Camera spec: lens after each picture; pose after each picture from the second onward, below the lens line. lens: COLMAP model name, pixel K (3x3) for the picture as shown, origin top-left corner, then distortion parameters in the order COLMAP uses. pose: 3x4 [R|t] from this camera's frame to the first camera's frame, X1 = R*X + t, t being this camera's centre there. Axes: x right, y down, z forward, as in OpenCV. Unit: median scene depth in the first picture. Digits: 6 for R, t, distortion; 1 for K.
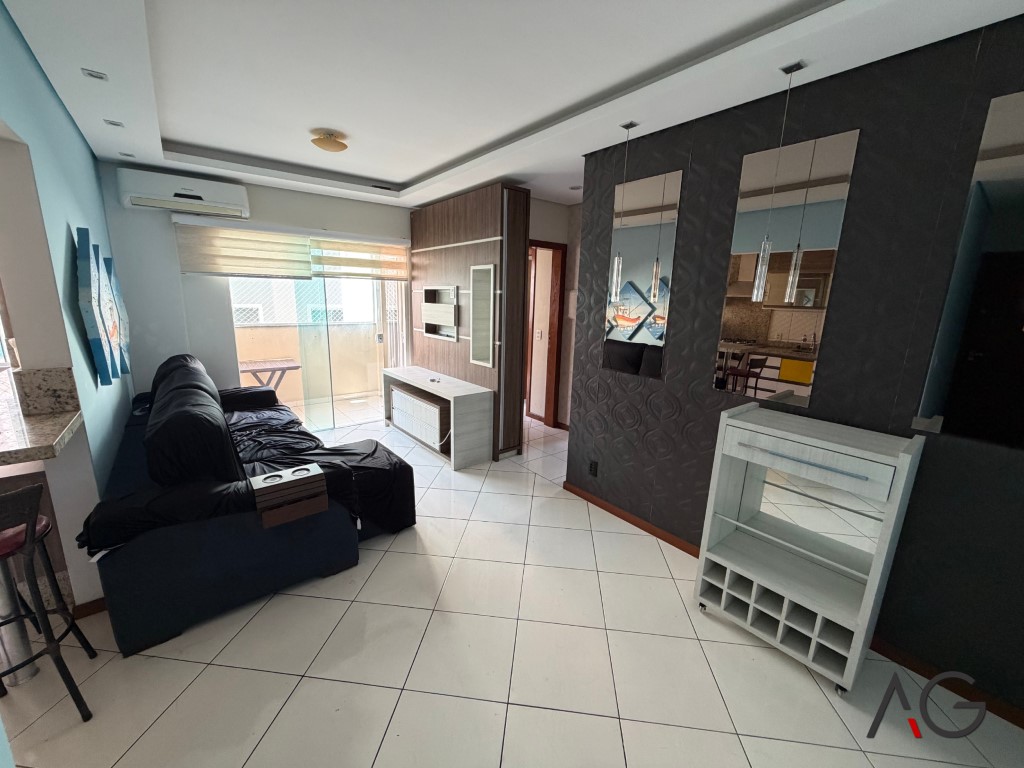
lens RADIAL K [[408.0, 0, 506.2], [0, 408.0, 382.2], [0, 0, 1]] dist [0.000313, -0.001405]
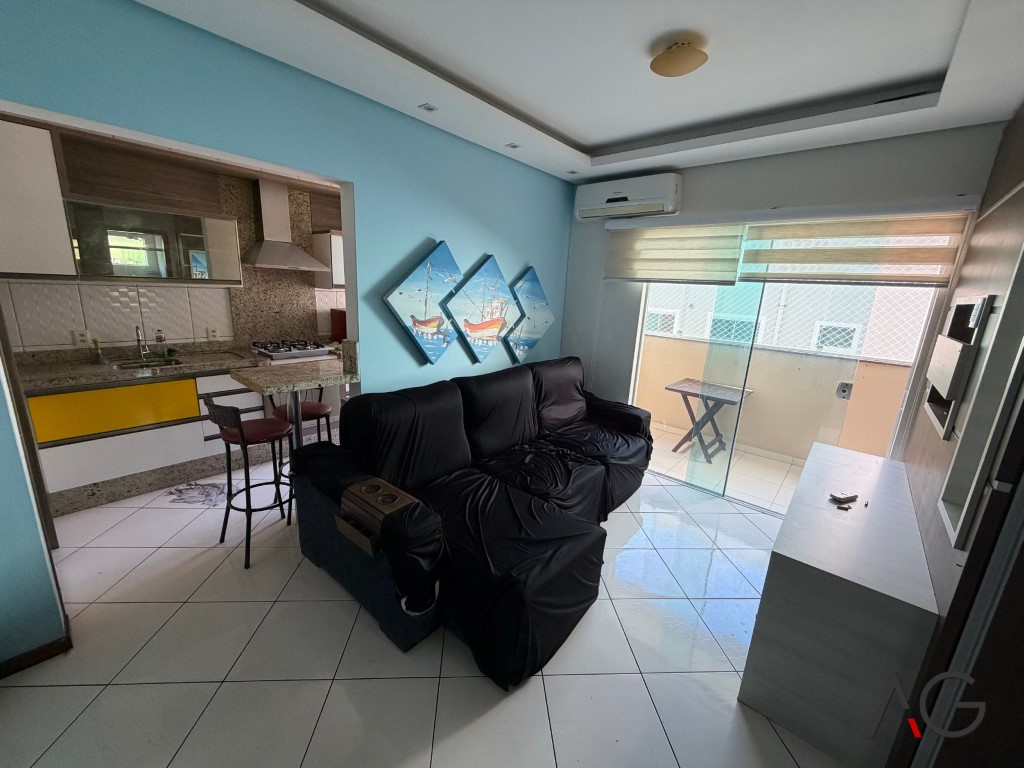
lens RADIAL K [[408.0, 0, 508.8], [0, 408.0, 382.3], [0, 0, 1]] dist [0.000313, -0.001405]
pose [[0.179930, 0.211733, -0.960622, 0.158543], [-0.250837, 0.954152, 0.163324, -0.109890], [0.951160, 0.211573, 0.224791, 0.509576]]
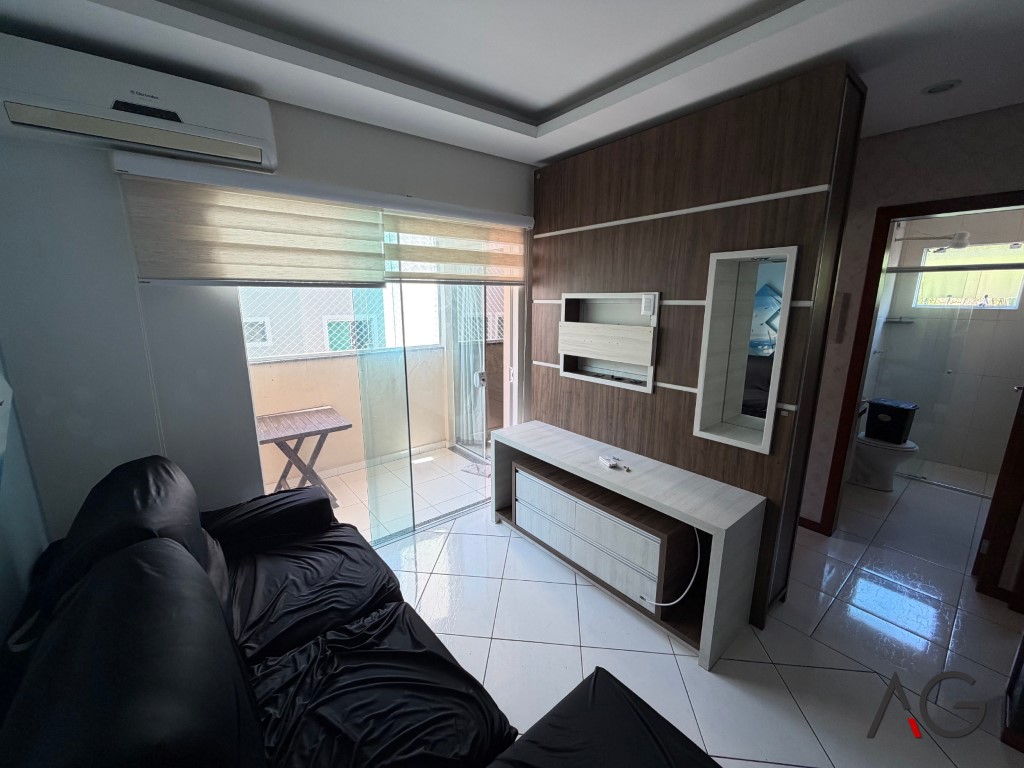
lens RADIAL K [[408.0, 0, 506.0], [0, 408.0, 384.7], [0, 0, 1]] dist [0.000313, -0.001405]
pose [[0.999683, -0.025167, 0.000613, -0.315901], [0.025165, 0.999680, 0.002480, -0.116359], [-0.000675, -0.002464, 0.999997, 0.443982]]
